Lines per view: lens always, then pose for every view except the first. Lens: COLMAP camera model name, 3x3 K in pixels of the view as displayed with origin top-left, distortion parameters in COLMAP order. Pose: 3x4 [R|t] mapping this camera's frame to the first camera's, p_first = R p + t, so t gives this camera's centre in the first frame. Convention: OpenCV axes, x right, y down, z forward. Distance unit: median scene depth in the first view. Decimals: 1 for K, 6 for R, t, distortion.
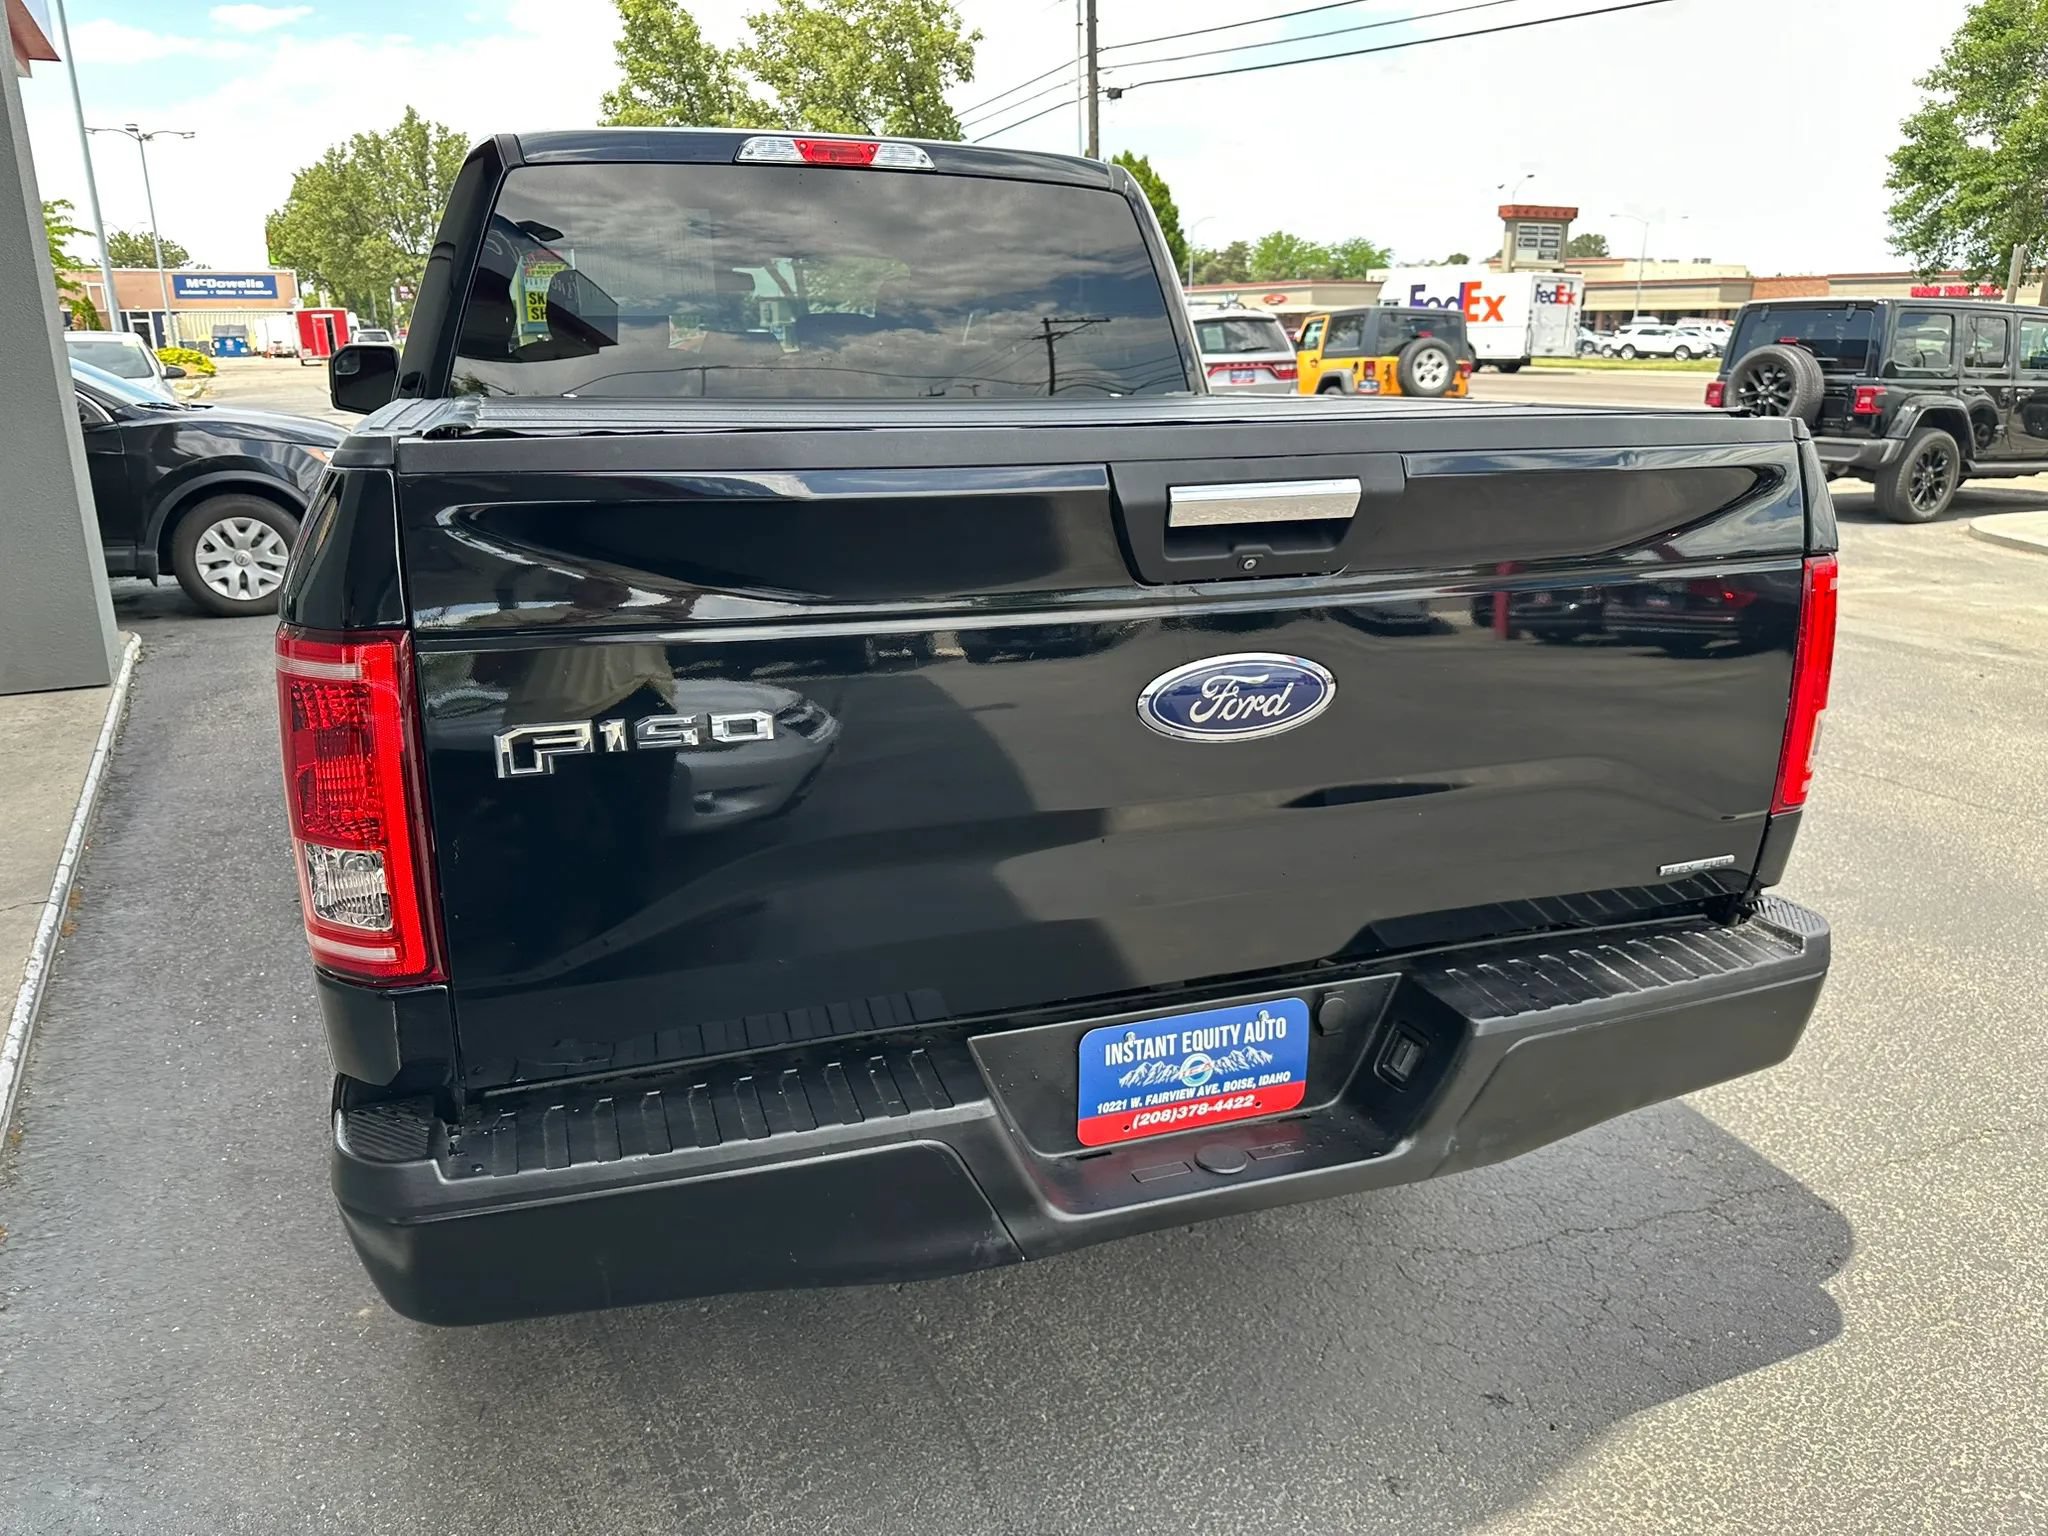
lens RADIAL K [[1441.4, 0, 1012.6], [0, 1441.4, 761.0], [0, 0, 1]] dist [0.033872, -0.040017]
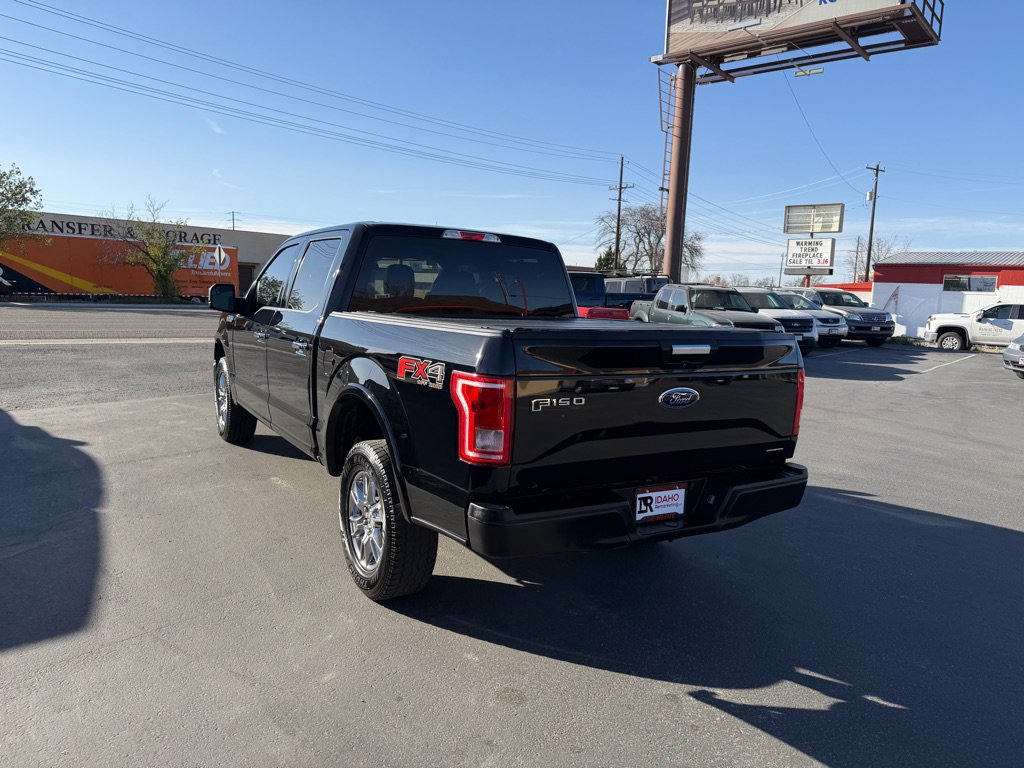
lens RADIAL K [[751.3, 0, 507.7], [0, 751.3, 374.7], [0, 0, 1]] dist [0.000448, -0.005150]
pose [[0.976268, 0.012655, 0.216197, -0.075606], [0.021326, 0.987821, -0.154124, 0.020110], [-0.215515, 0.155077, 0.964108, -0.091334]]
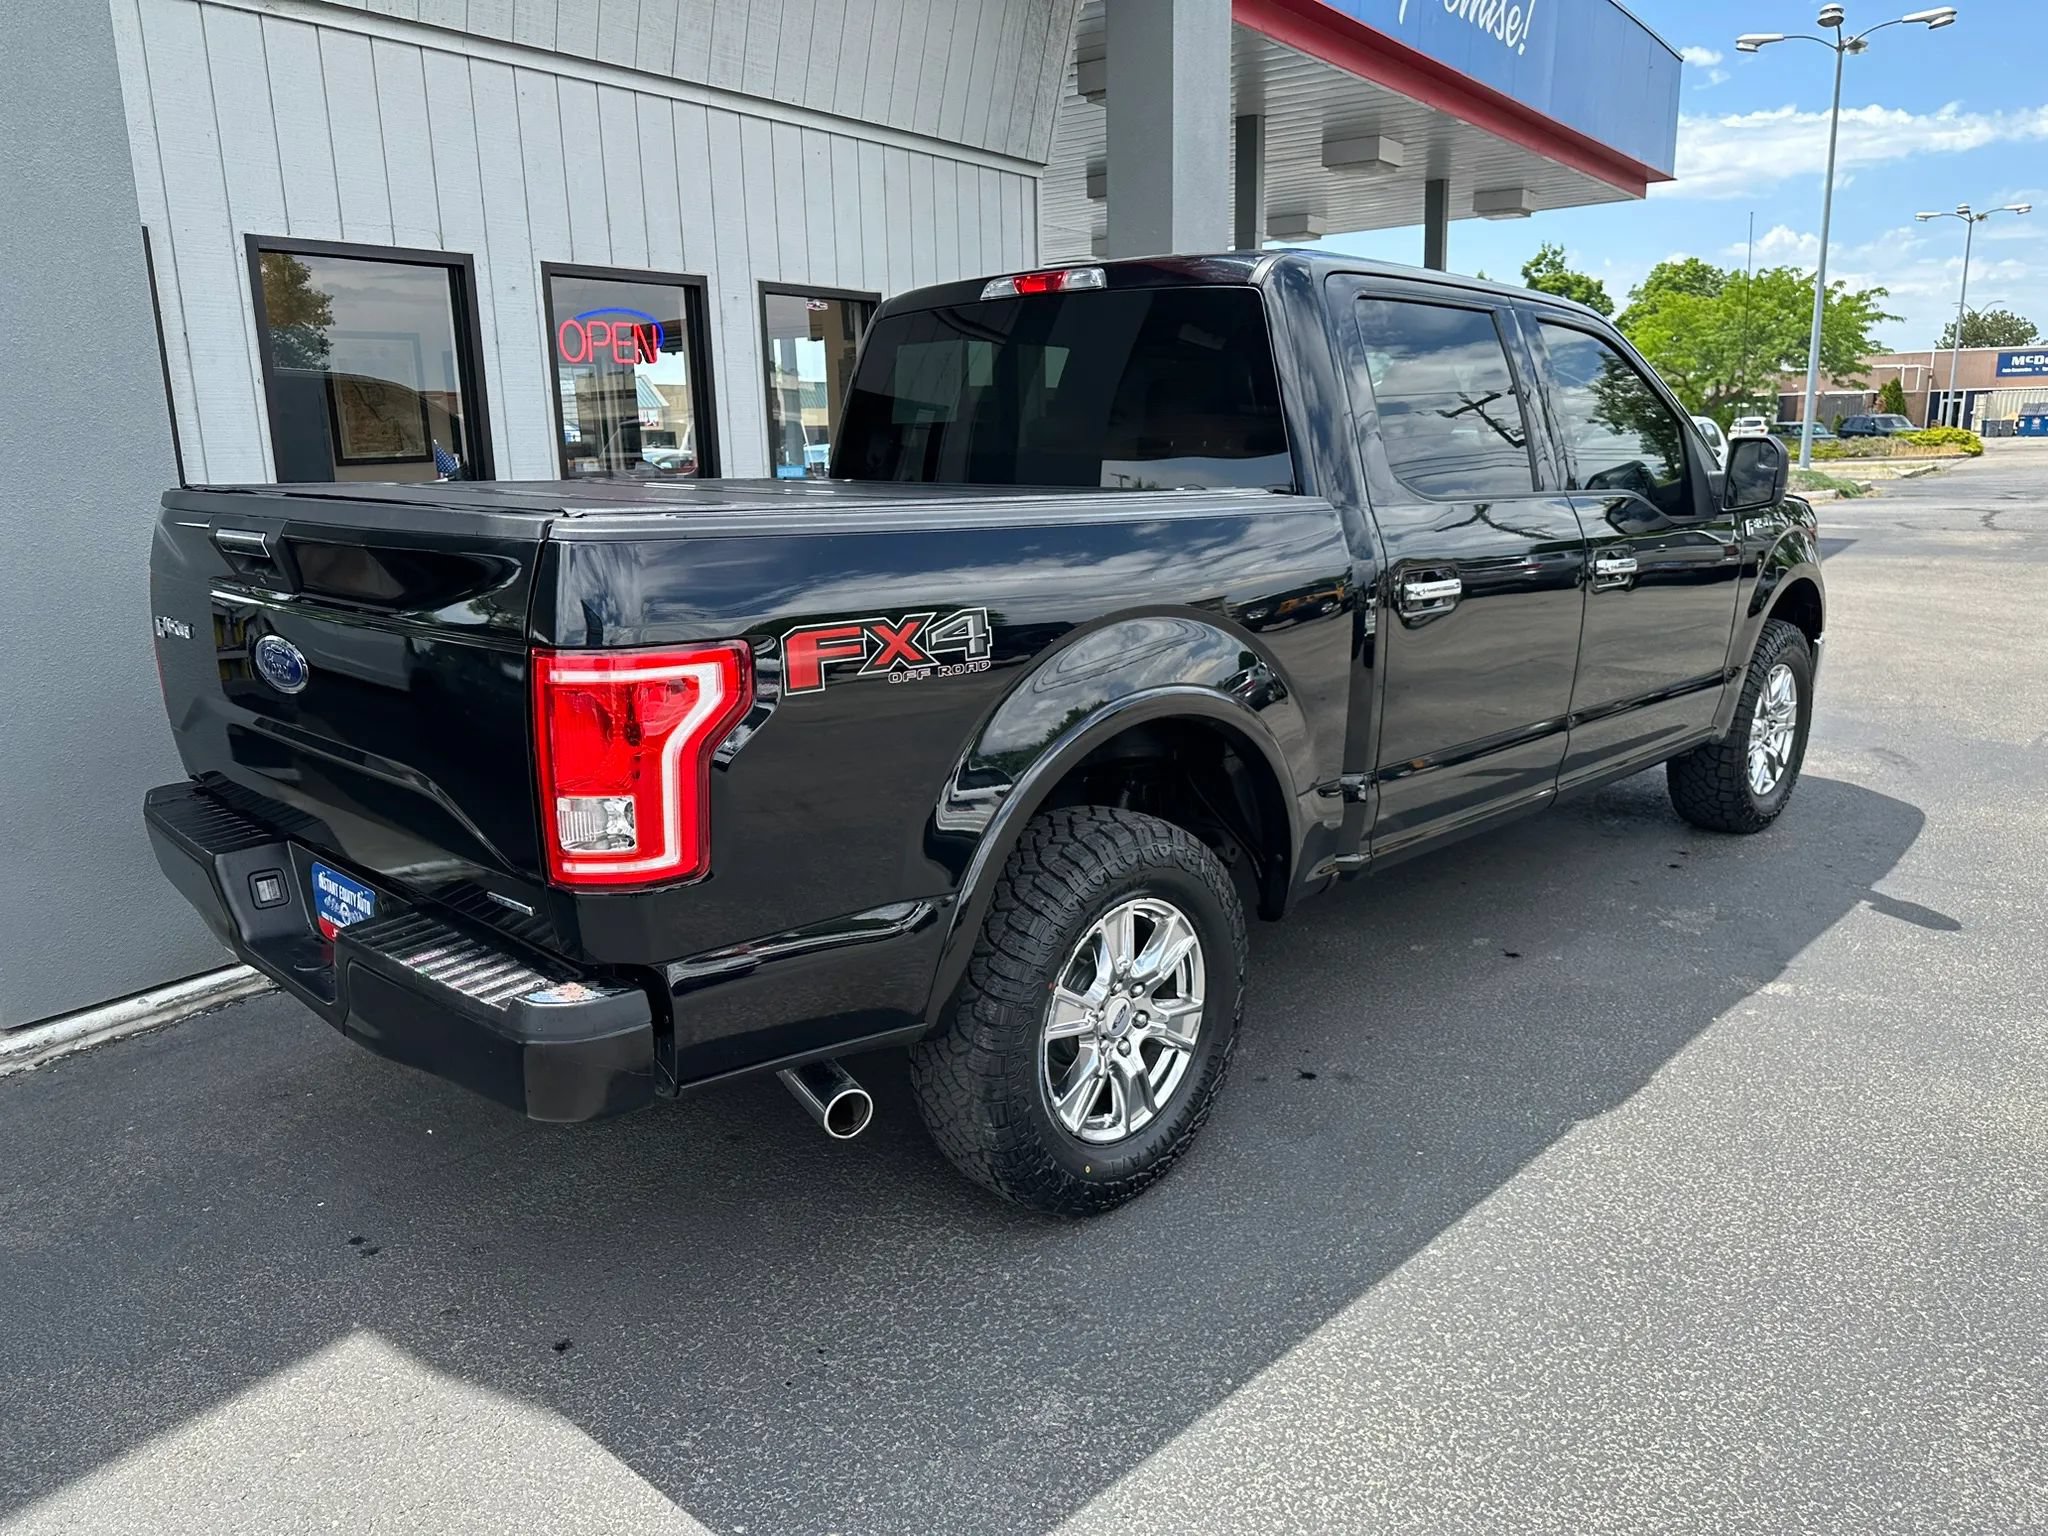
lens RADIAL K [[1441.4, 0, 1010.2], [0, 1441.4, 774.0], [0, 0, 1]] dist [0.033872, -0.040017]
pose [[0.446972, 0.202289, -0.871375, 0.198176], [-0.239311, 0.965632, 0.101416, -0.029133], [0.861943, 0.163200, 0.480021, 0.093828]]
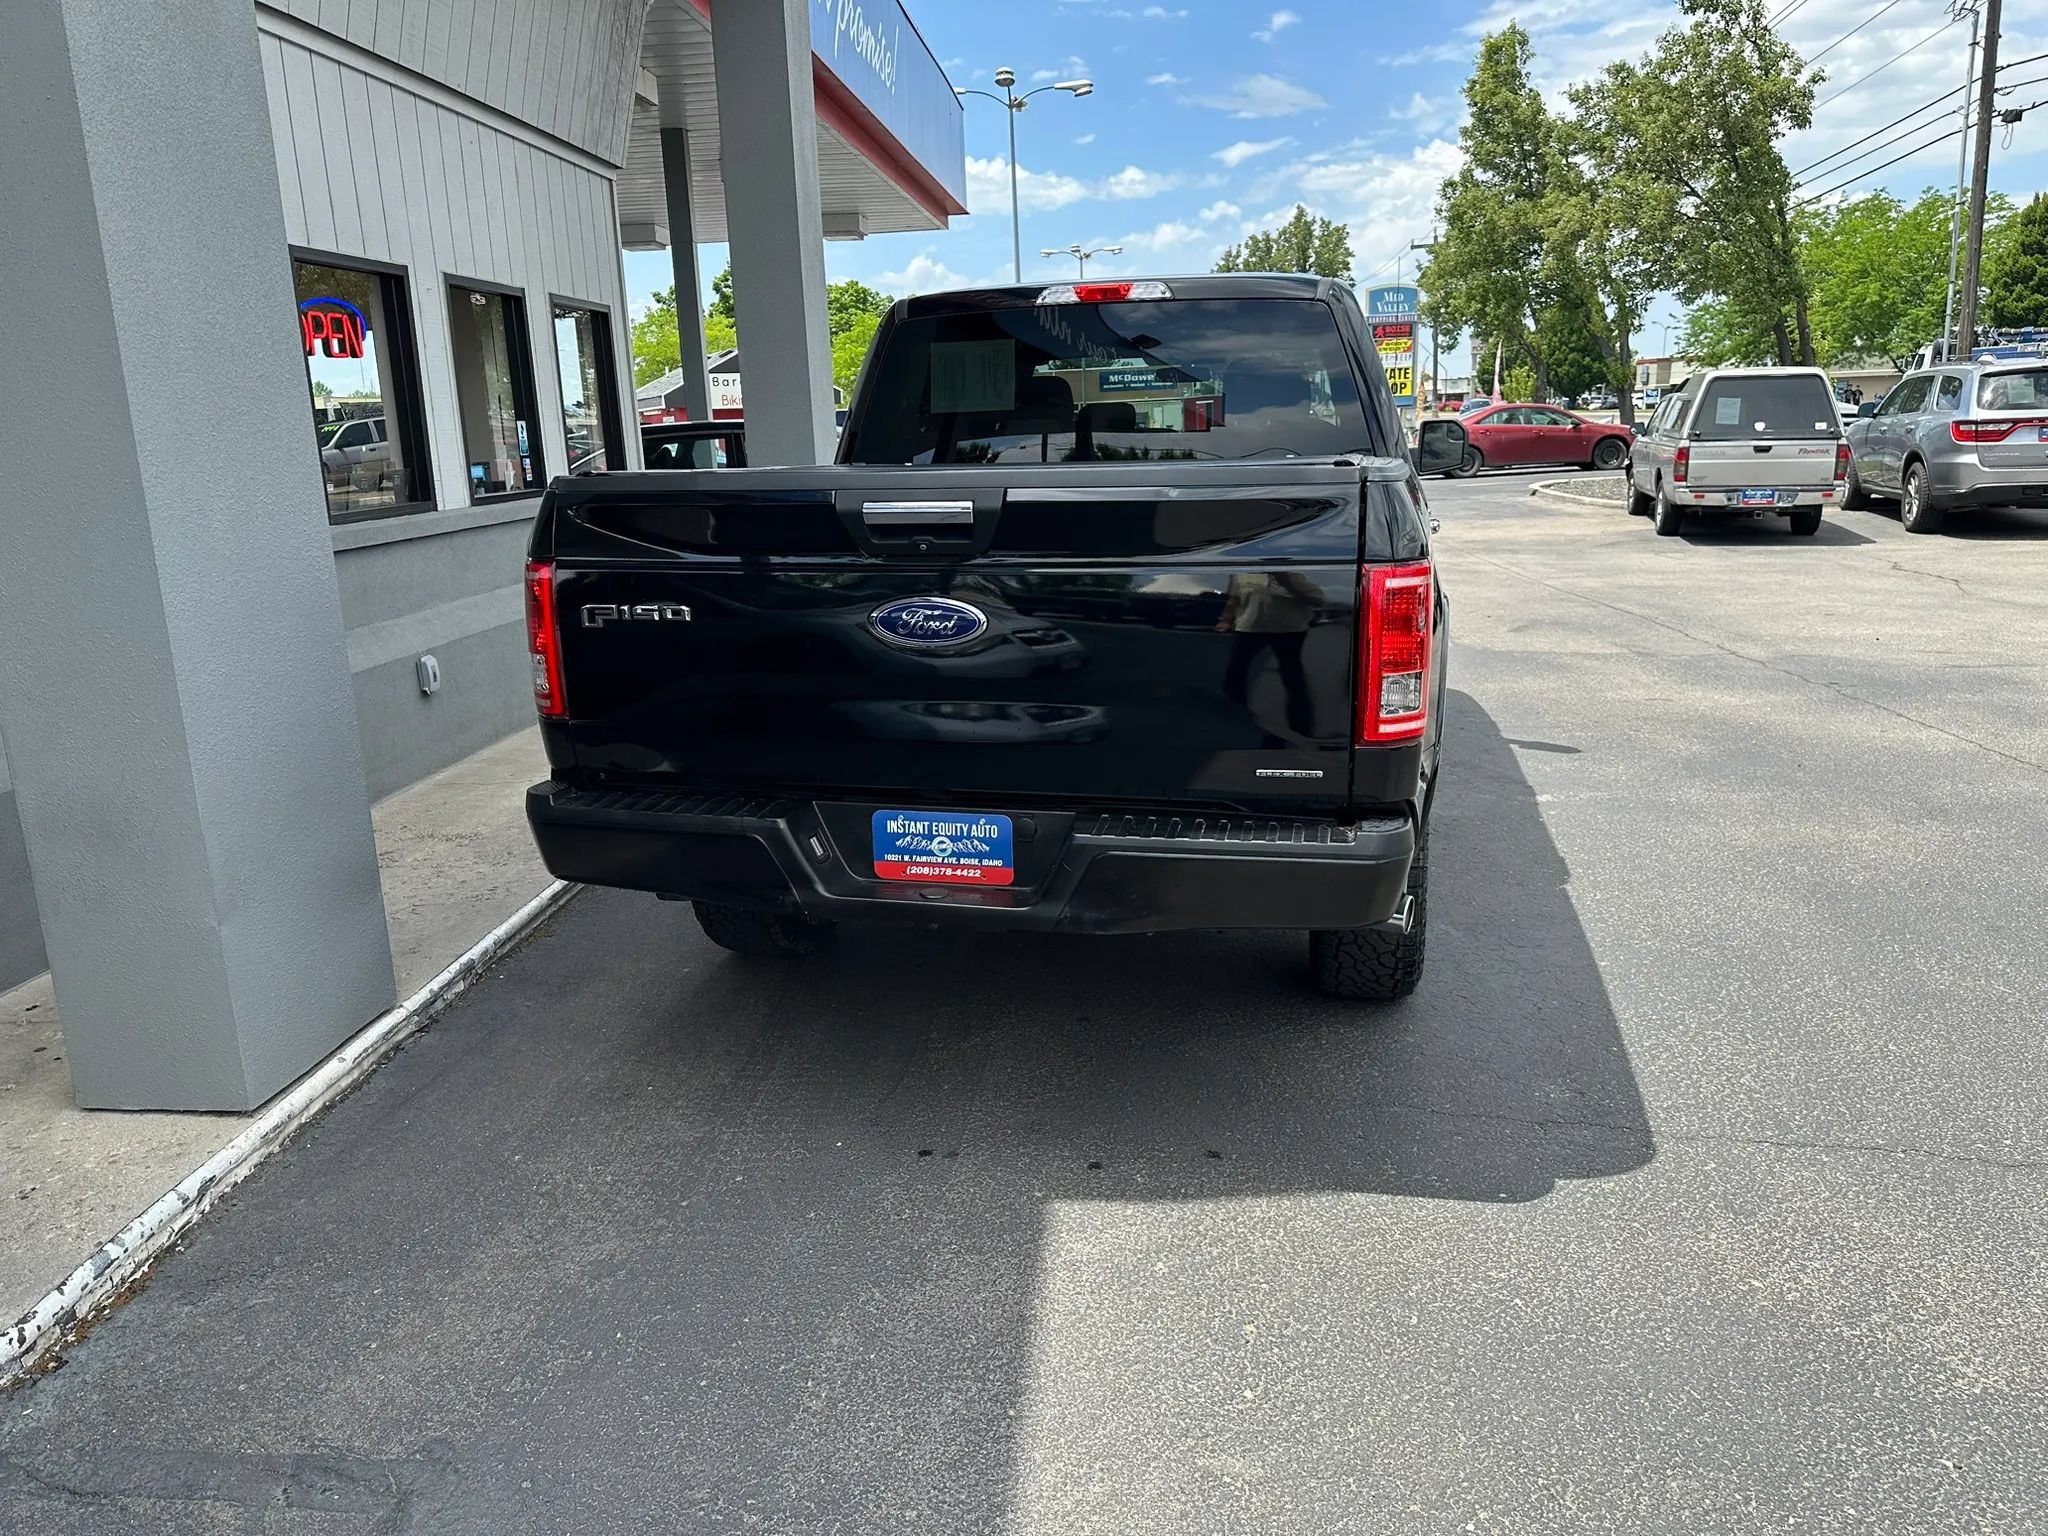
lens RADIAL K [[1441.4, 0, 1009.8], [0, 1441.4, 783.4], [0, 0, 1]] dist [0.033872, -0.040017]
pose [[0.840075, 0.107666, -0.531678, 0.122649], [-0.124788, 0.992176, 0.003748, 0.013724], [0.527922, 0.063198, 0.846938, -0.046530]]
